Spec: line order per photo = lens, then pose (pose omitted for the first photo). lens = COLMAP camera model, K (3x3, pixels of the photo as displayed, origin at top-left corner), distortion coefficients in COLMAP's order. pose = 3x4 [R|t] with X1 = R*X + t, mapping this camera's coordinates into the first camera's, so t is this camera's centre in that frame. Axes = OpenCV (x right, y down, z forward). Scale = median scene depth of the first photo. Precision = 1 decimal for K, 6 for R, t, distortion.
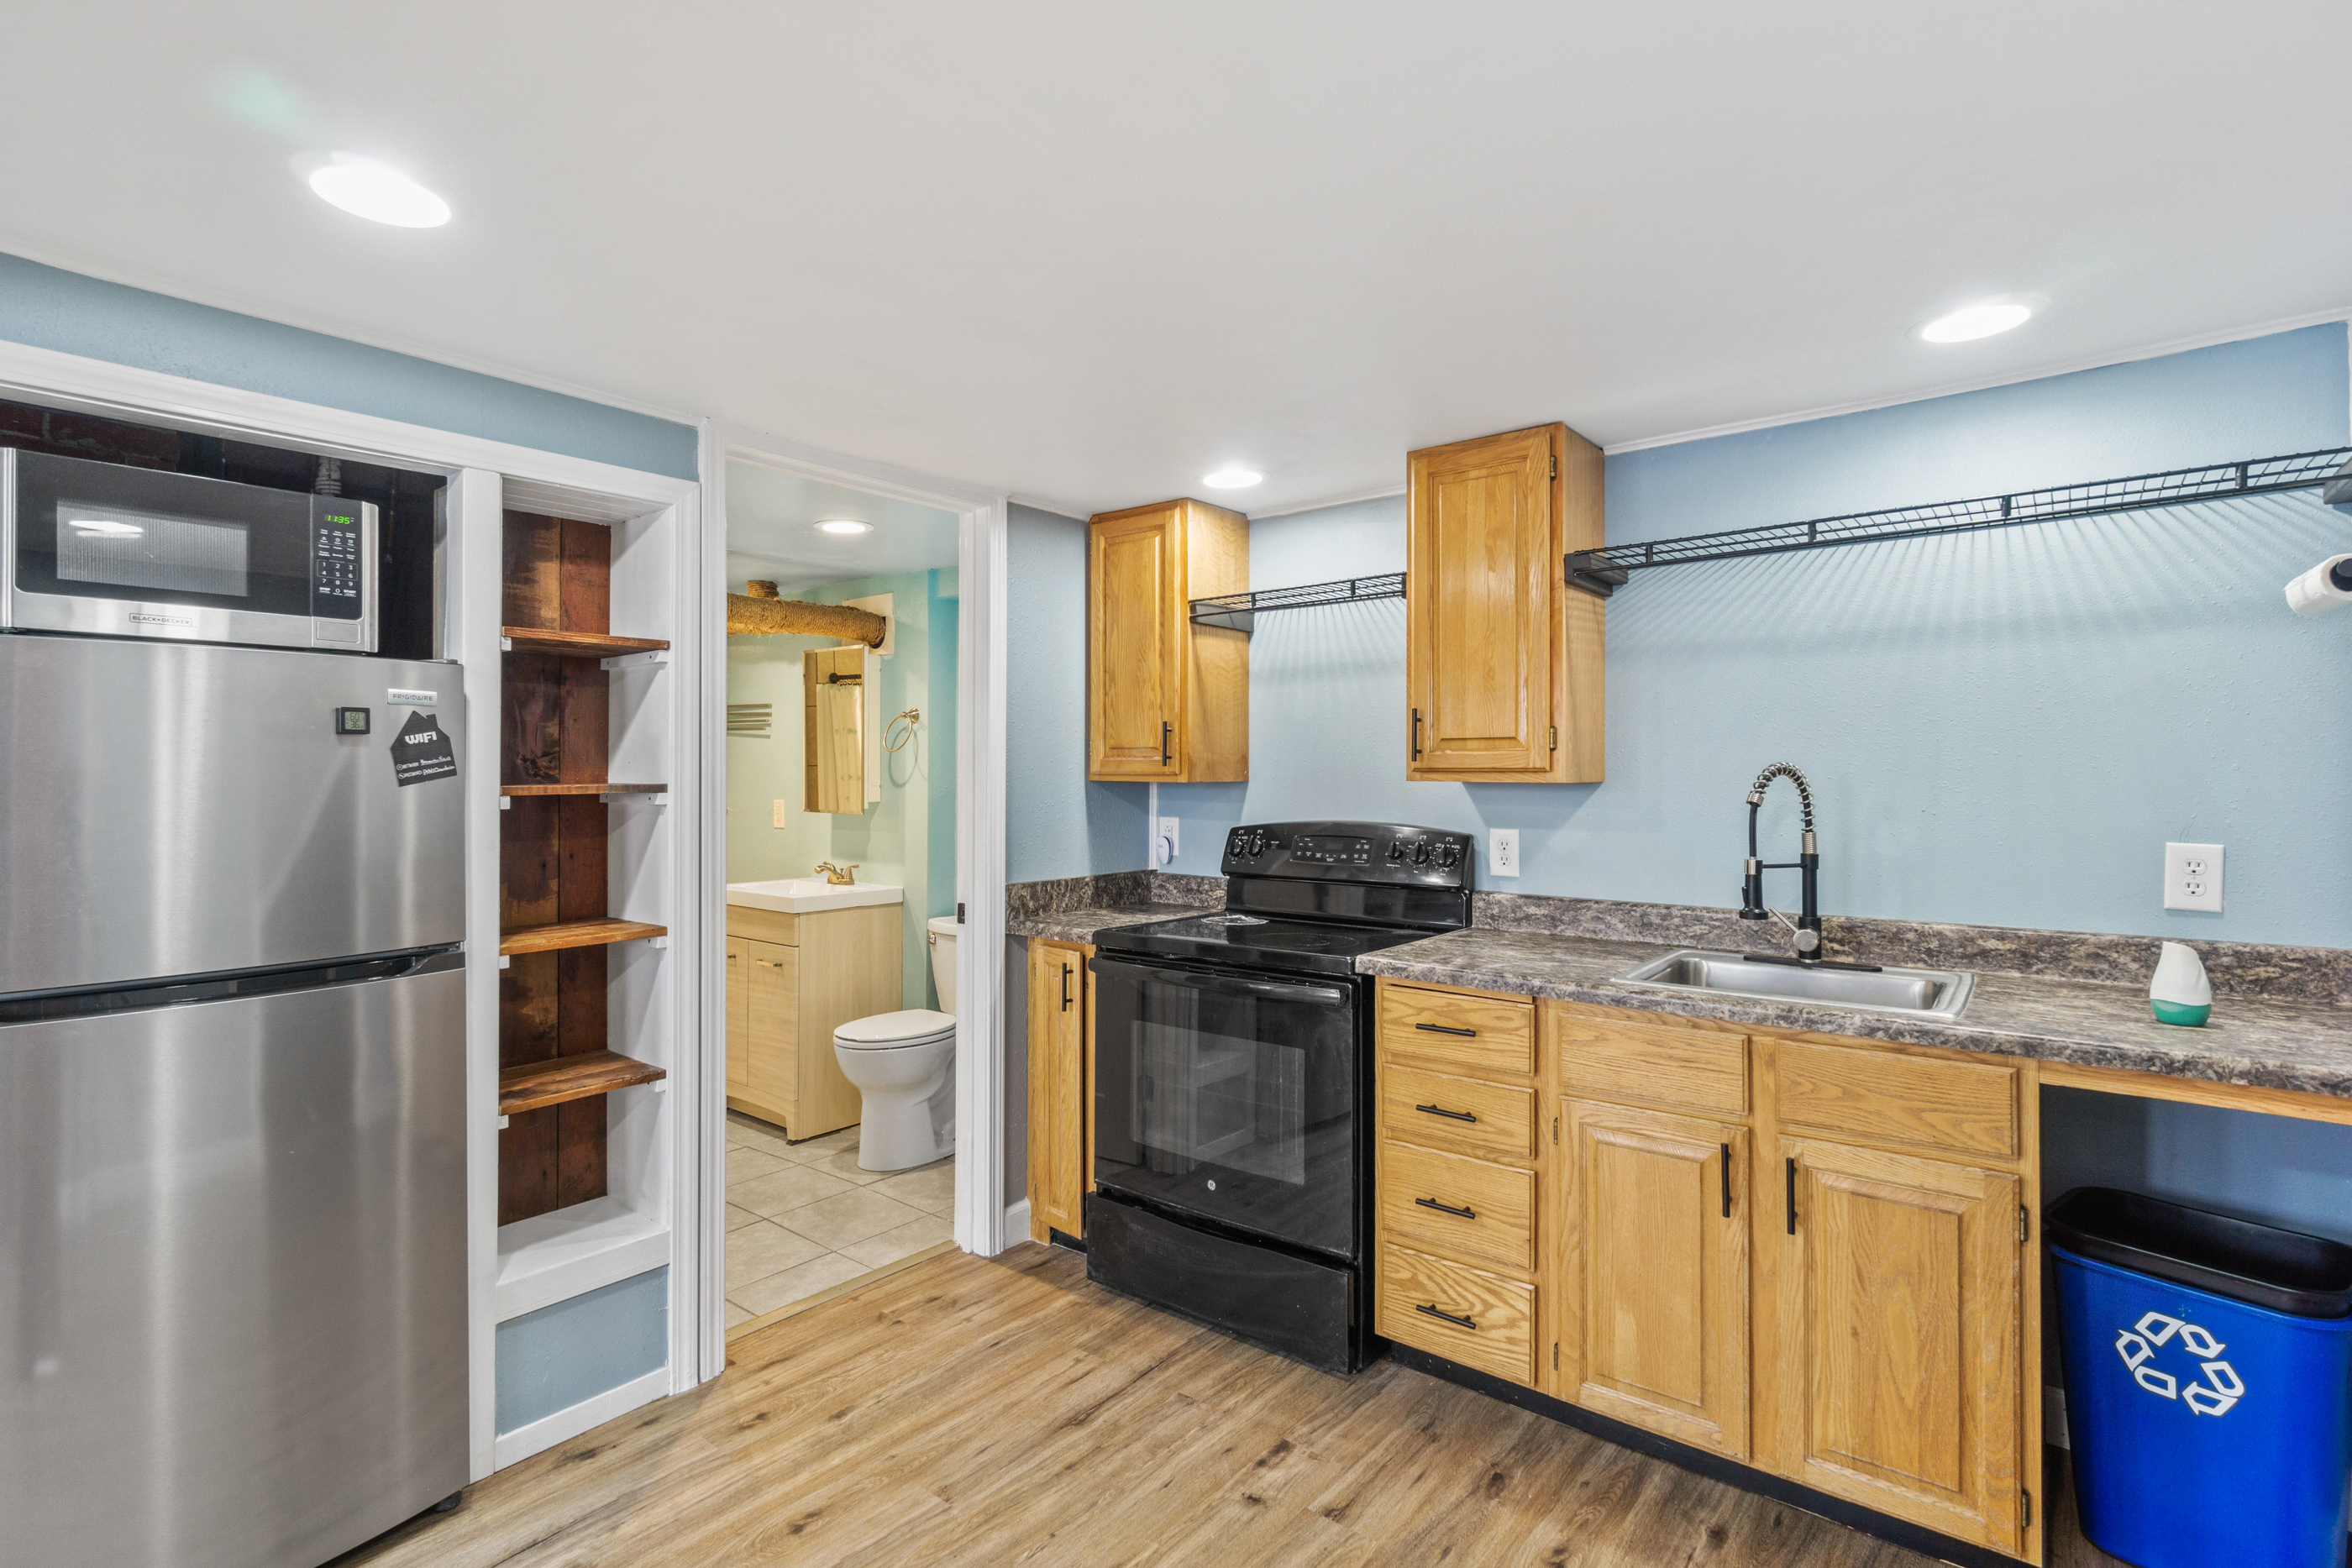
lens RADIAL K [[1122.4, 0, 1167.4], [0, 1122.4, 765.4], [0, 0, 1]] dist [-0.001335, -0.000114]
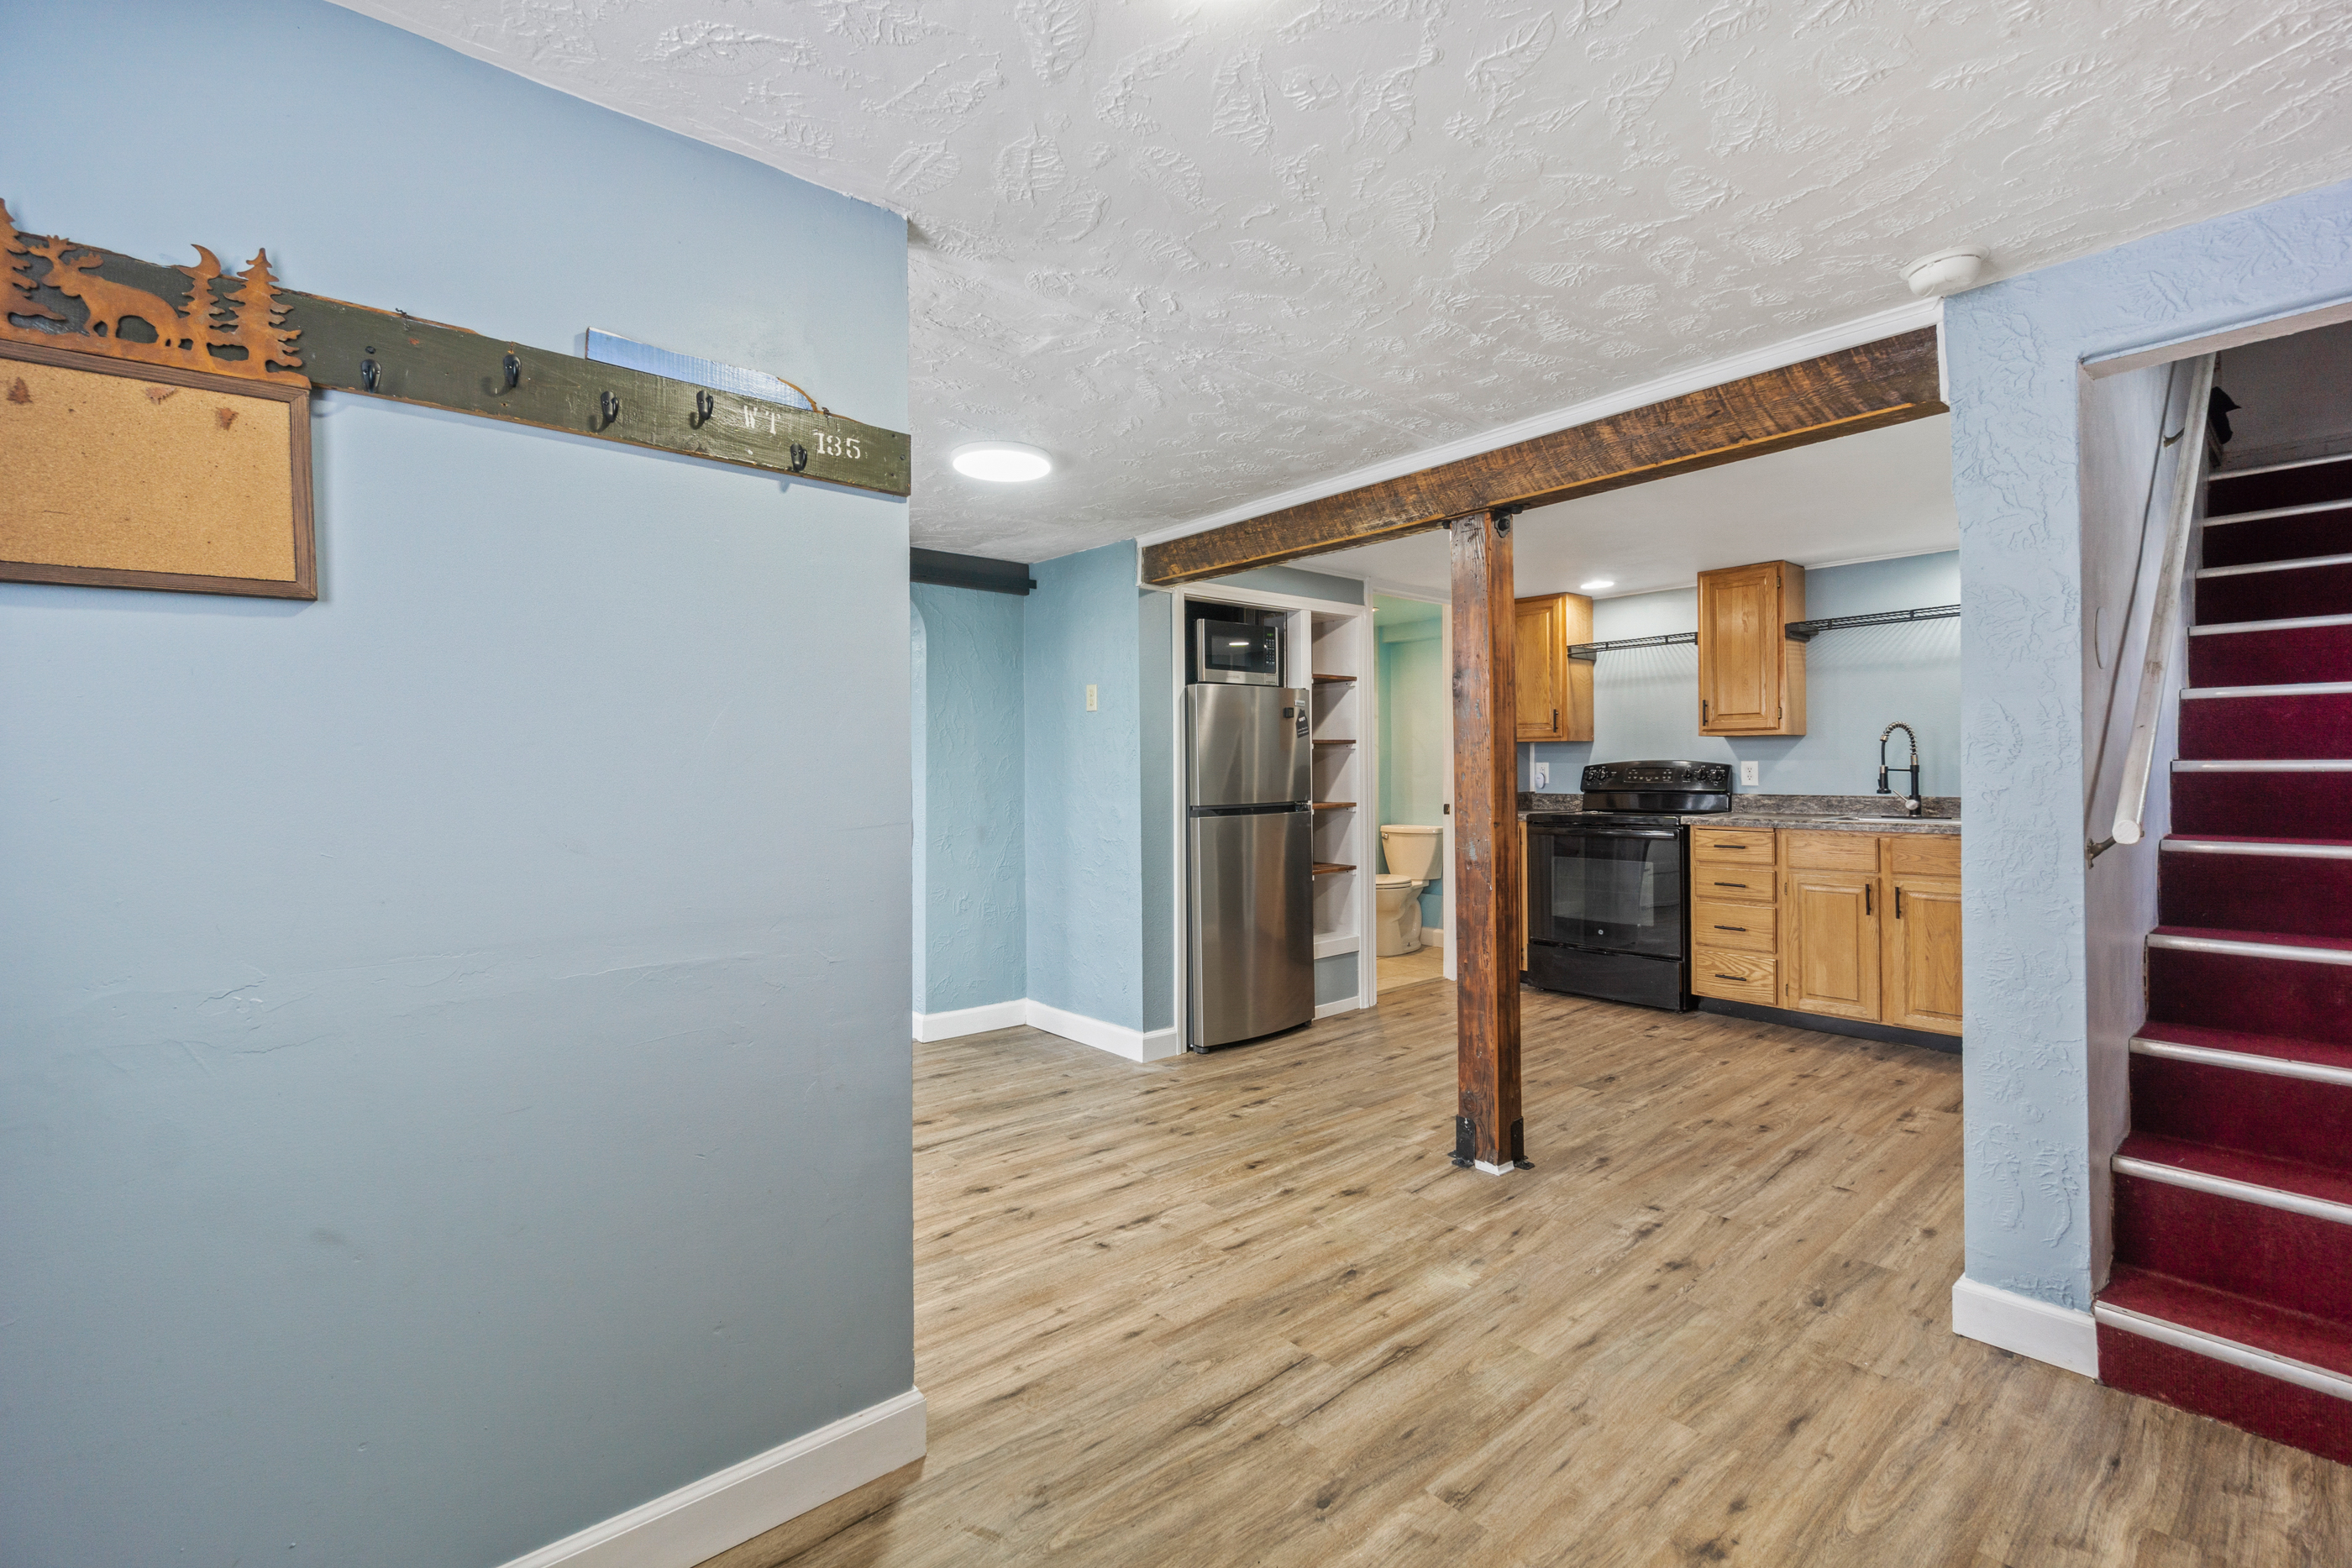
lens RADIAL K [[1001.8, 0, 1181.6], [0, 1001.8, 762.5], [0, 0, 1]] dist [-0.000649, 0.000071]
pose [[0.984996, -0.009647, -0.172308, -0.437233], [0.010226, 0.999945, 0.002472, 0.053177], [0.172274, -0.004197, 0.985040, -1.038158]]
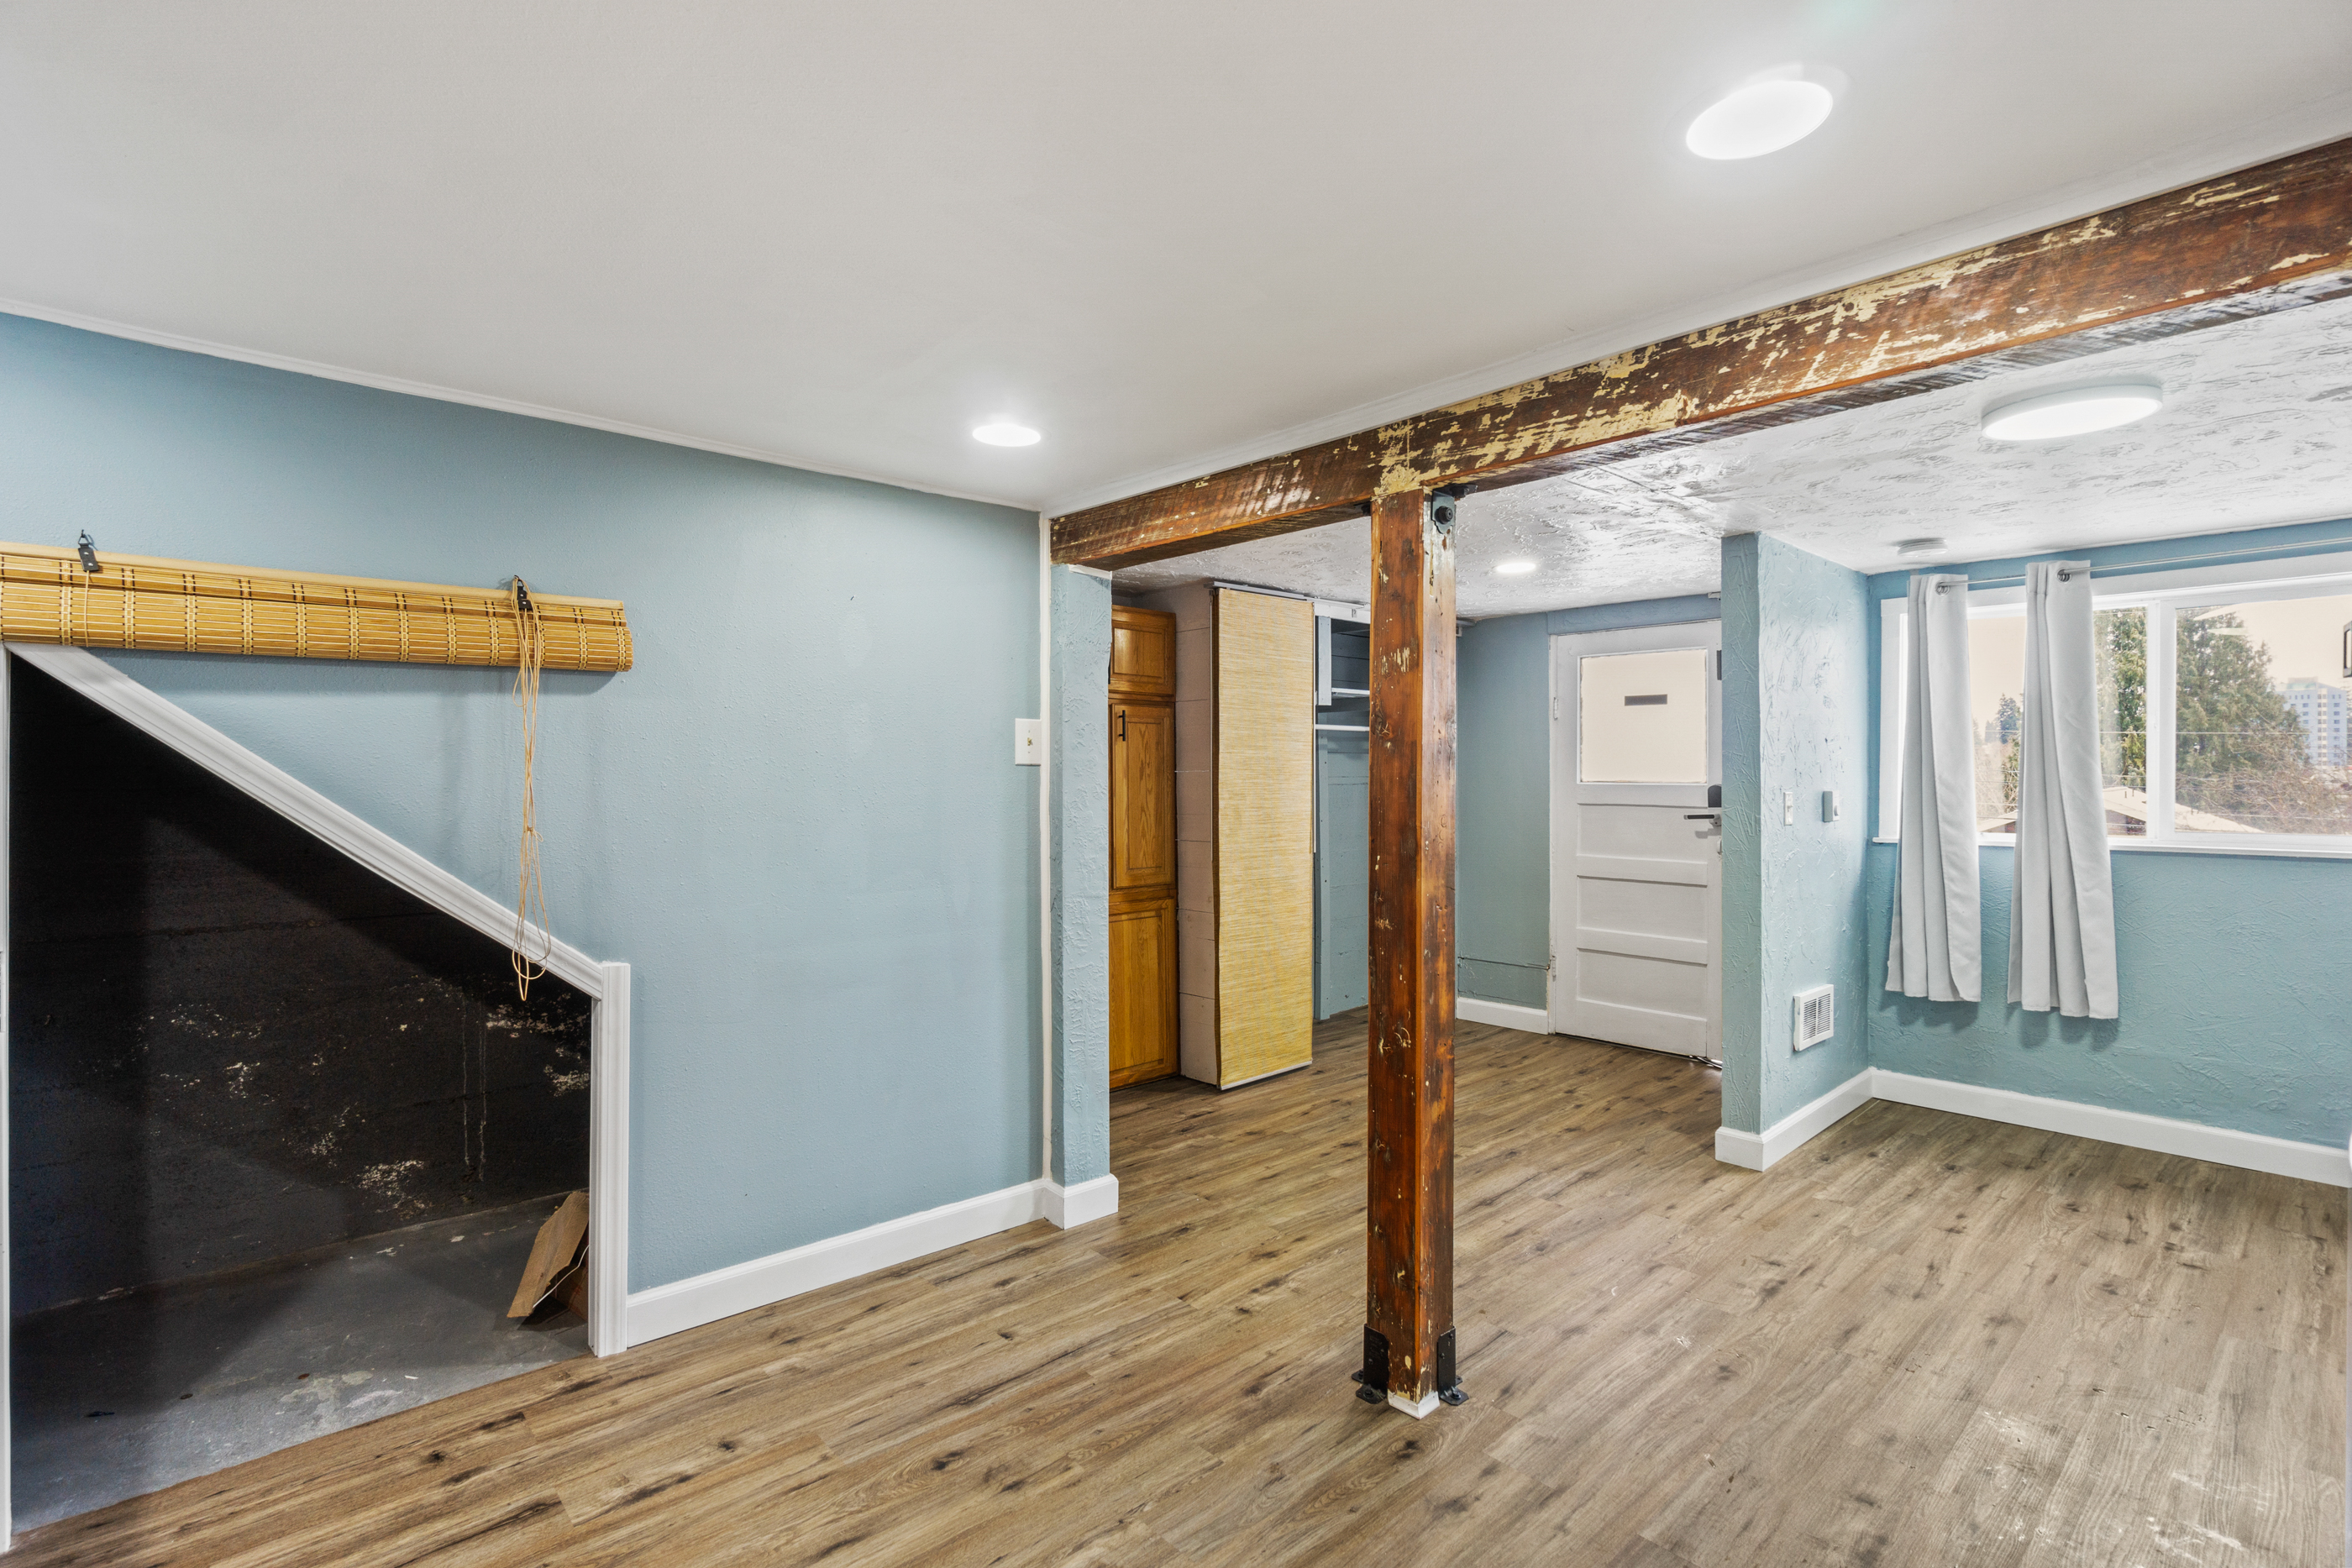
lens RADIAL K [[1062.8, 0, 1176.0], [0, 1062.8, 784.0], [0, 0, 1]] dist [-0.003855, -0.000208]
pose [[-0.988019, 0.001955, 0.154320, -0.224985], [0.001469, 0.999994, -0.003262, 0.014747], [-0.154325, -0.002996, -0.988016, 1.177916]]
